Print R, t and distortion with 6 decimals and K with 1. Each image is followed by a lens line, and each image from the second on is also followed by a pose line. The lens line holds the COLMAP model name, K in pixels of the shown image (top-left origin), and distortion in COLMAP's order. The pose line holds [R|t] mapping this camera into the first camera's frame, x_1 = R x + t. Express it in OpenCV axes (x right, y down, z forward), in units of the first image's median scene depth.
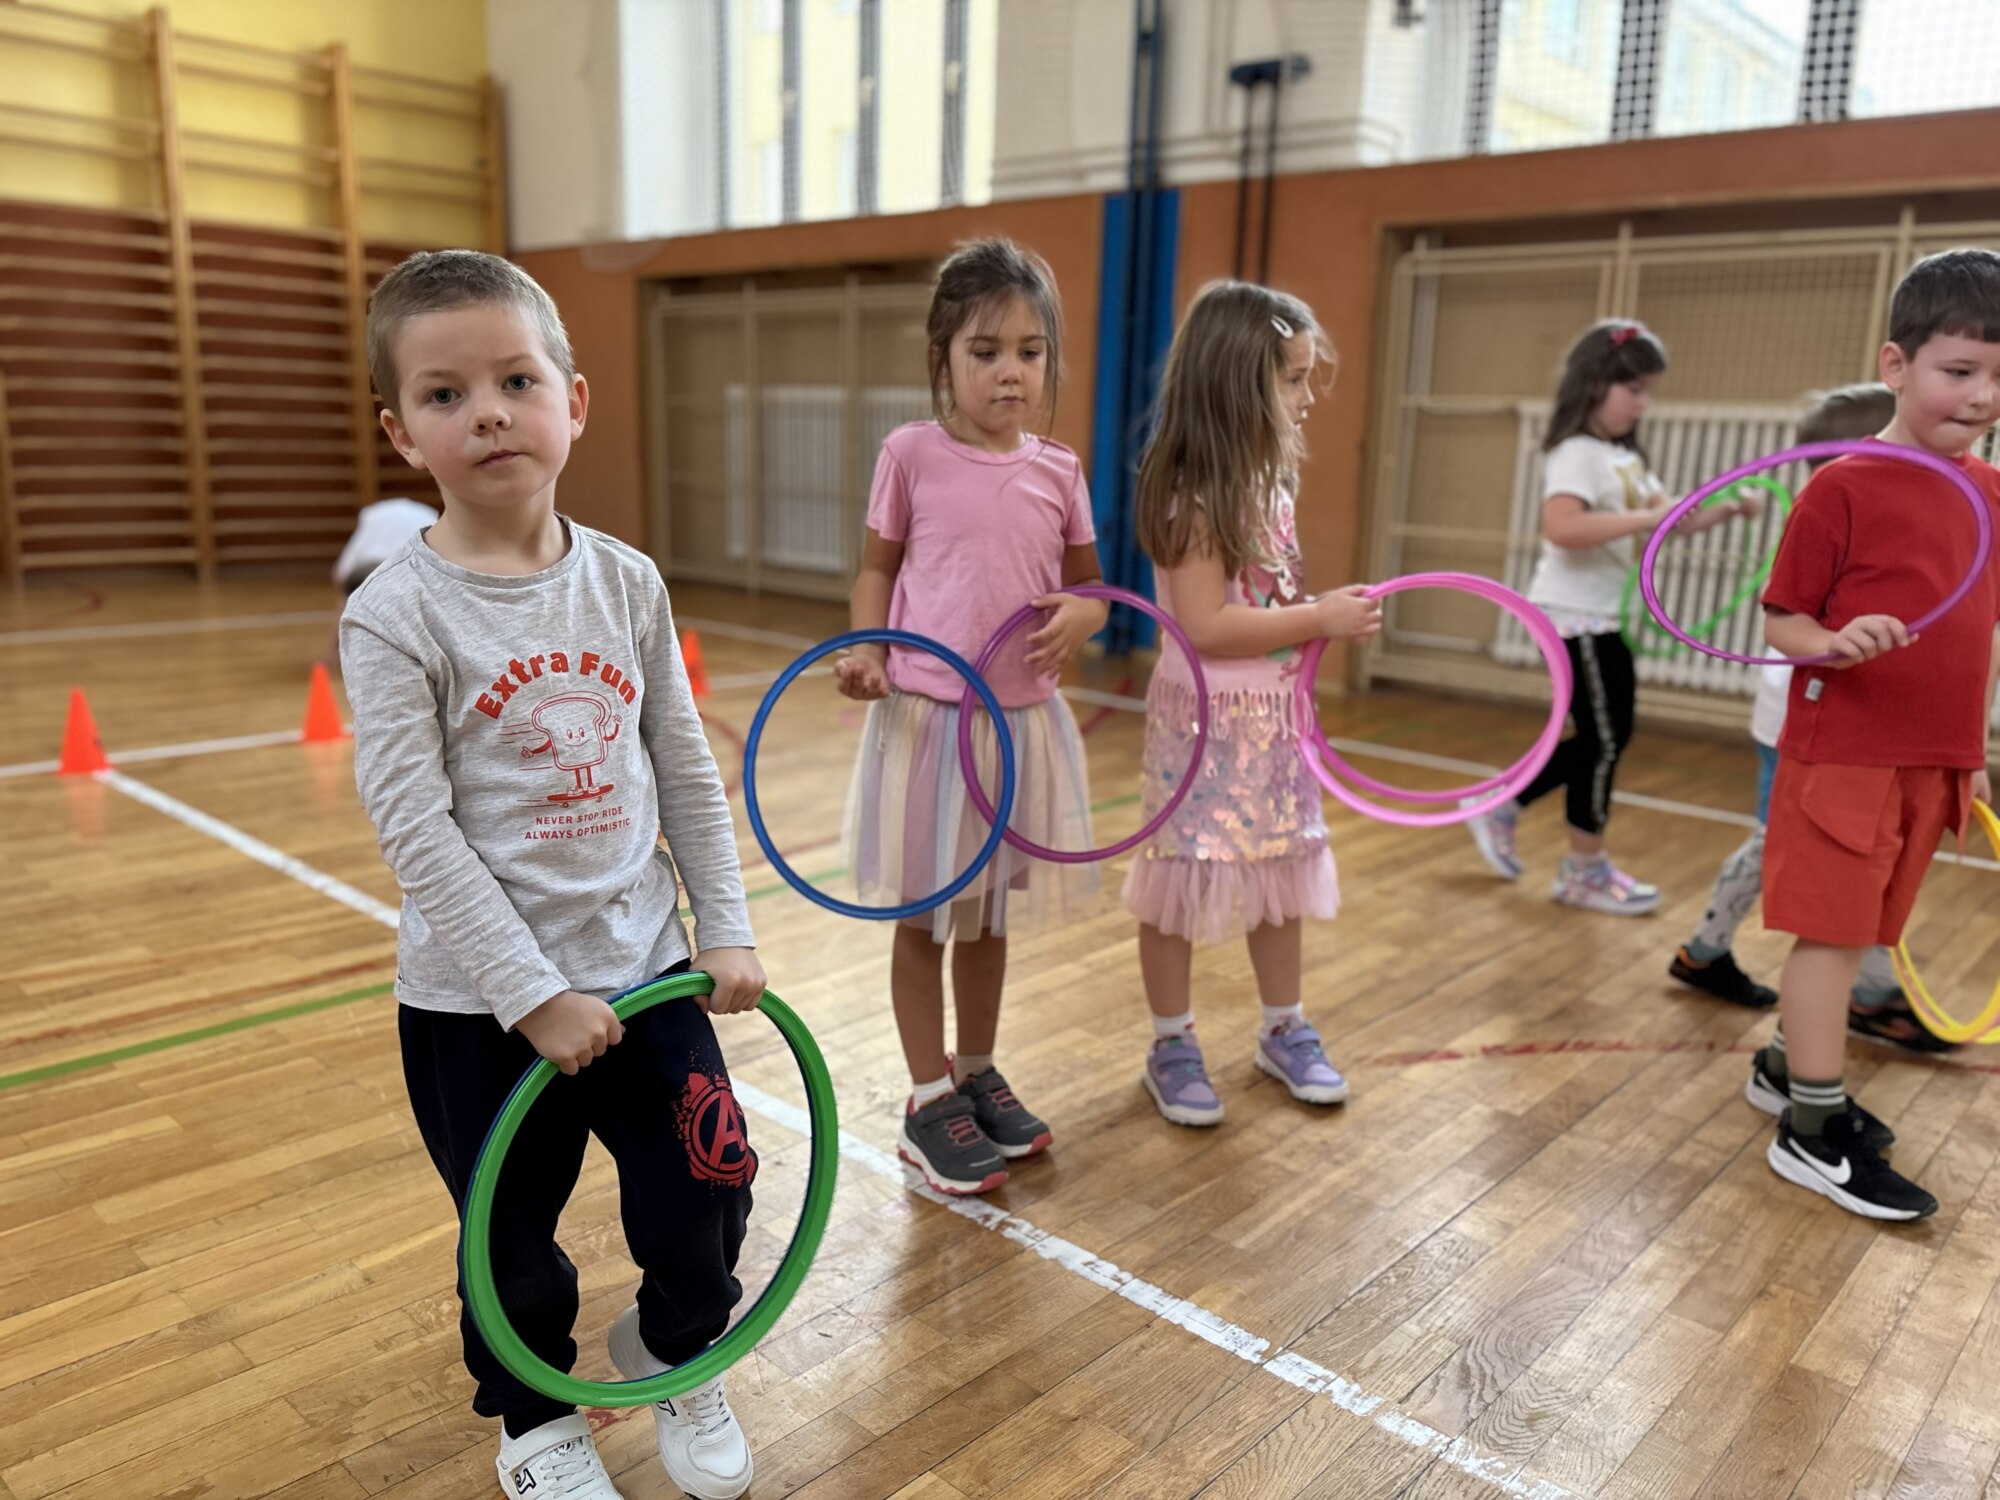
lens RADIAL K [[1514.8, 0, 977.3], [0, 1514.8, 736.9], [0, 0, 1]] dist [0.030602, -0.011499]
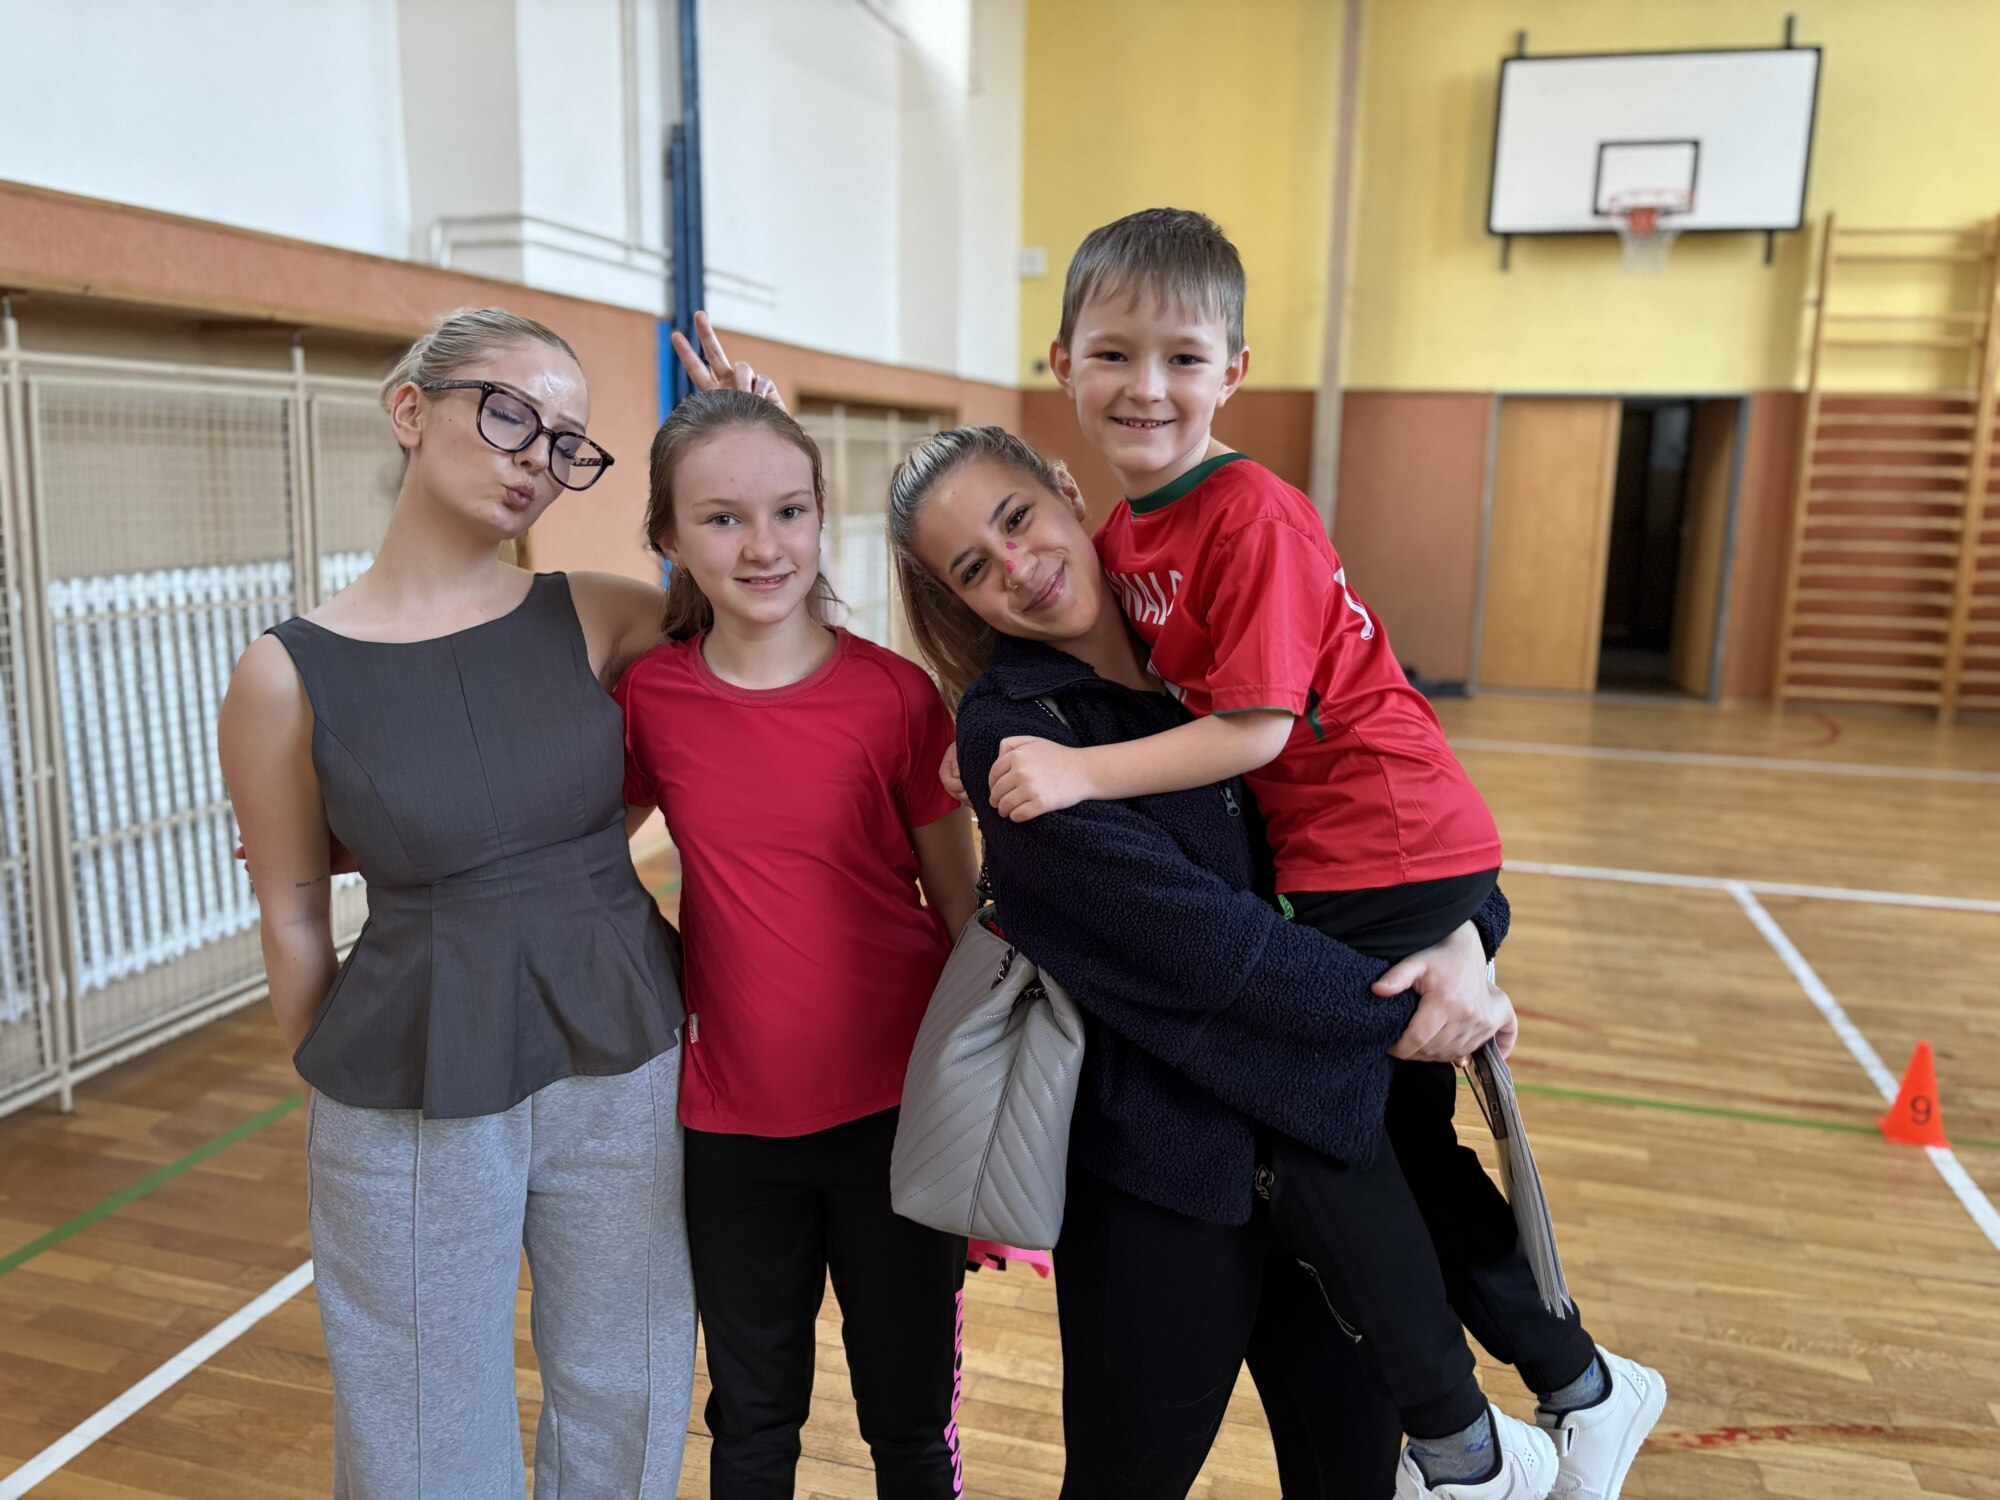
lens RADIAL K [[1514.8, 0, 995.8], [0, 1514.8, 744.2], [0, 0, 1]] dist [0.030602, -0.011499]
pose [[0.468608, 0.142119, -0.871900, 0.291132], [-0.178850, 0.981799, 0.063909, -0.088529], [0.865113, 0.125991, 0.485496, -0.238366]]
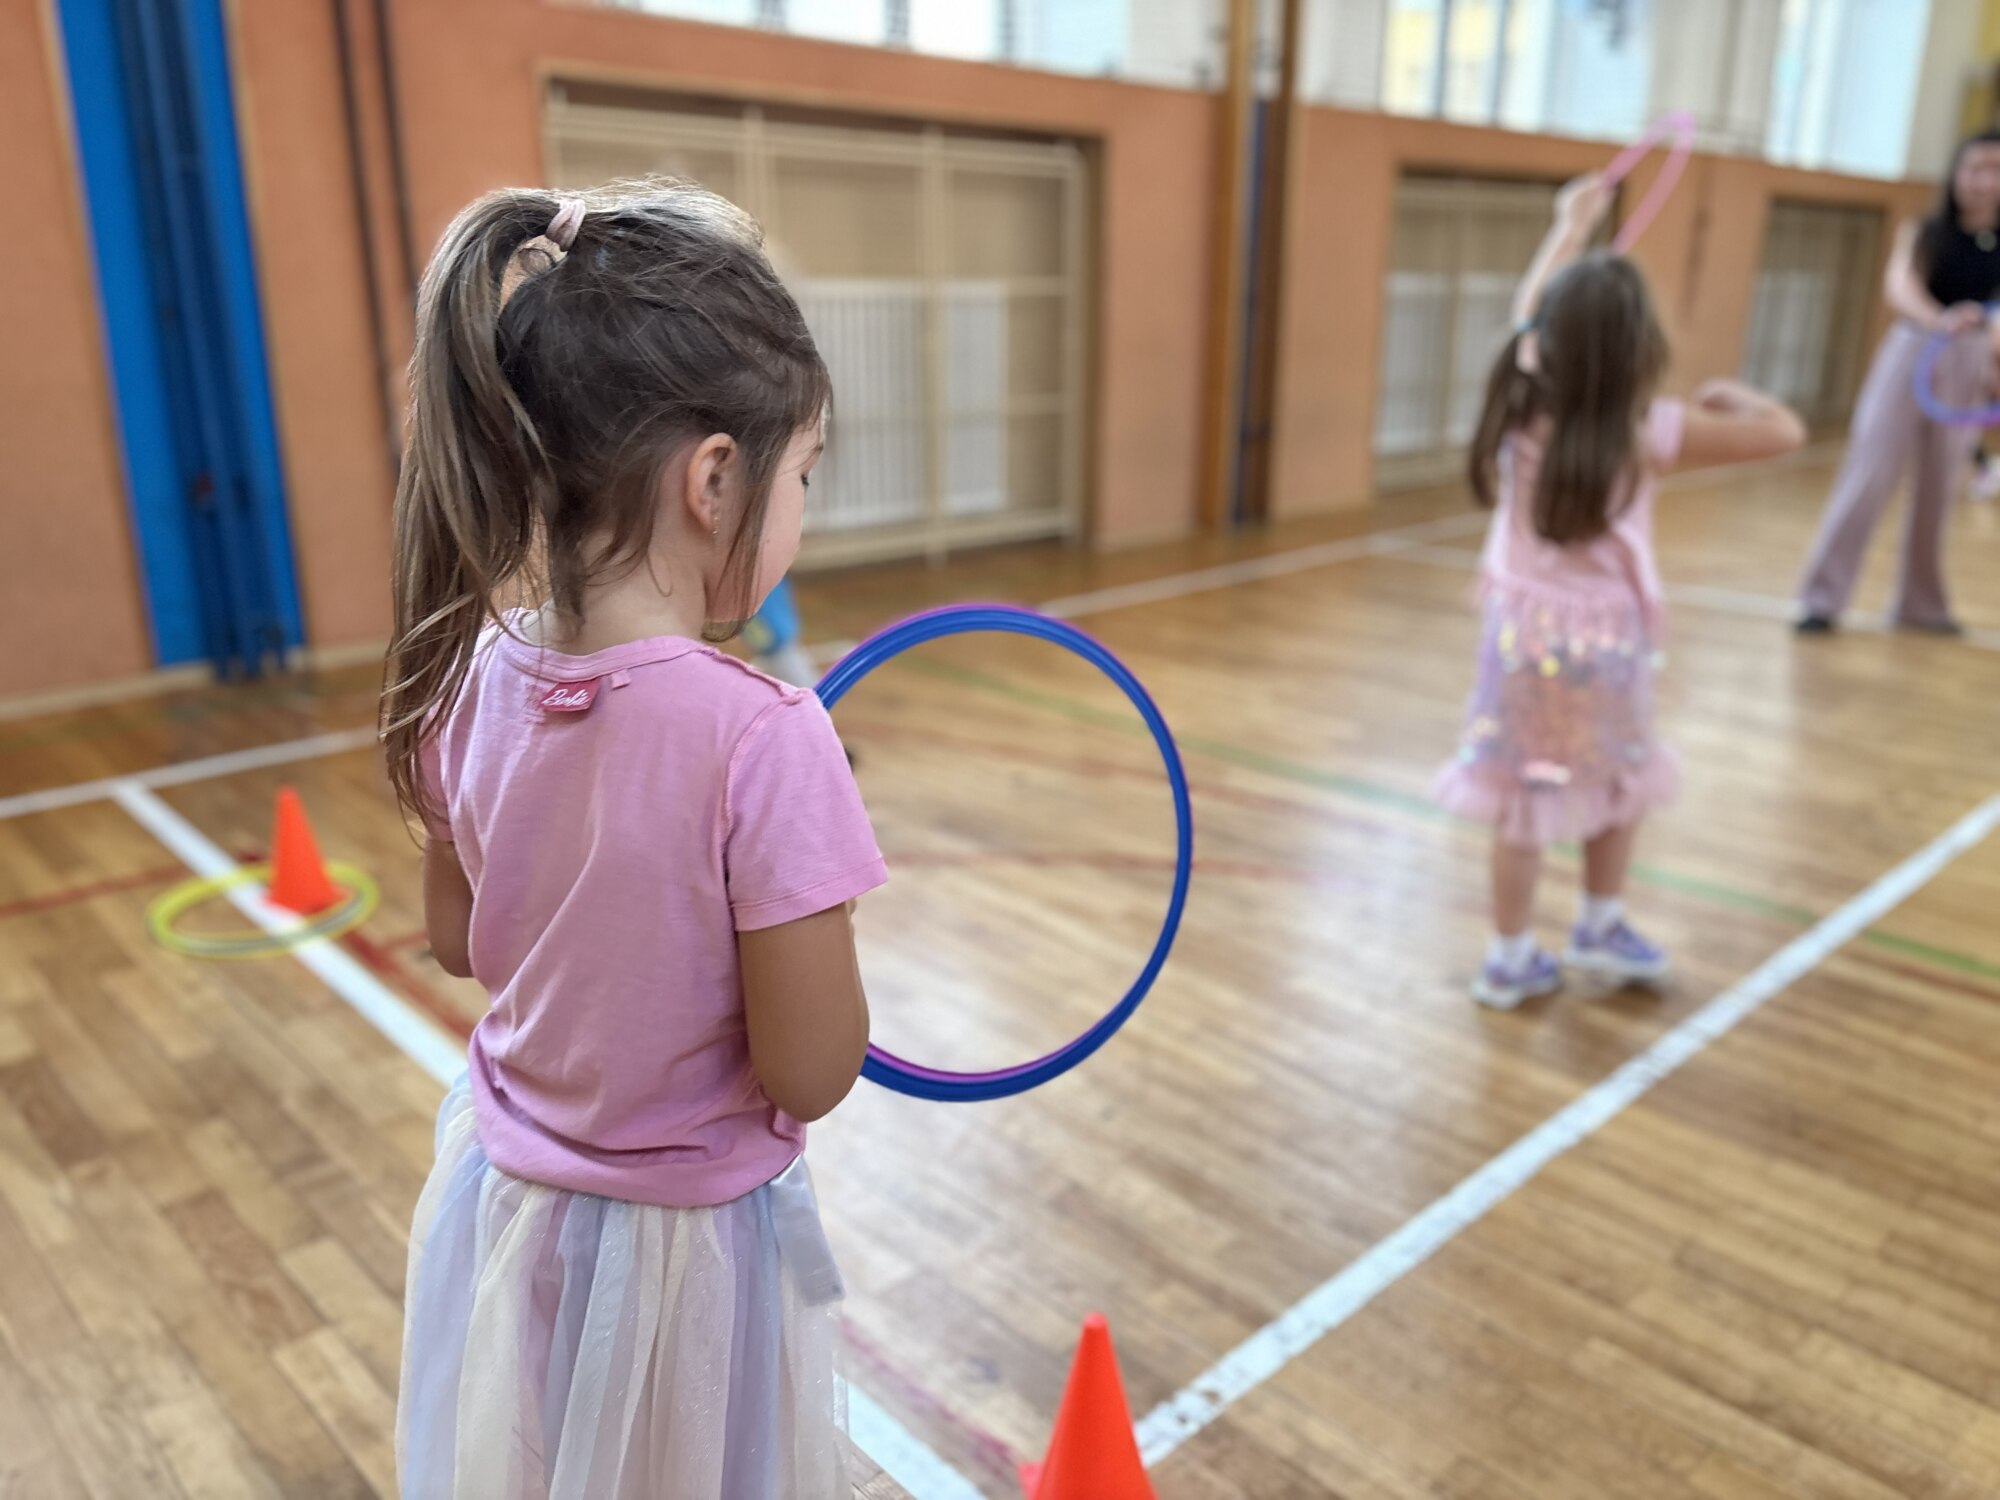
lens RADIAL K [[1514.8, 0, 1003.0], [0, 1514.8, 757.1], [0, 0, 1]] dist [0.030602, -0.011499]
pose [[0.064627, -0.322197, 0.944464, -1.034418], [0.208918, 0.929837, 0.302912, -0.299456], [-0.975795, 0.177740, 0.127406, 1.137857]]
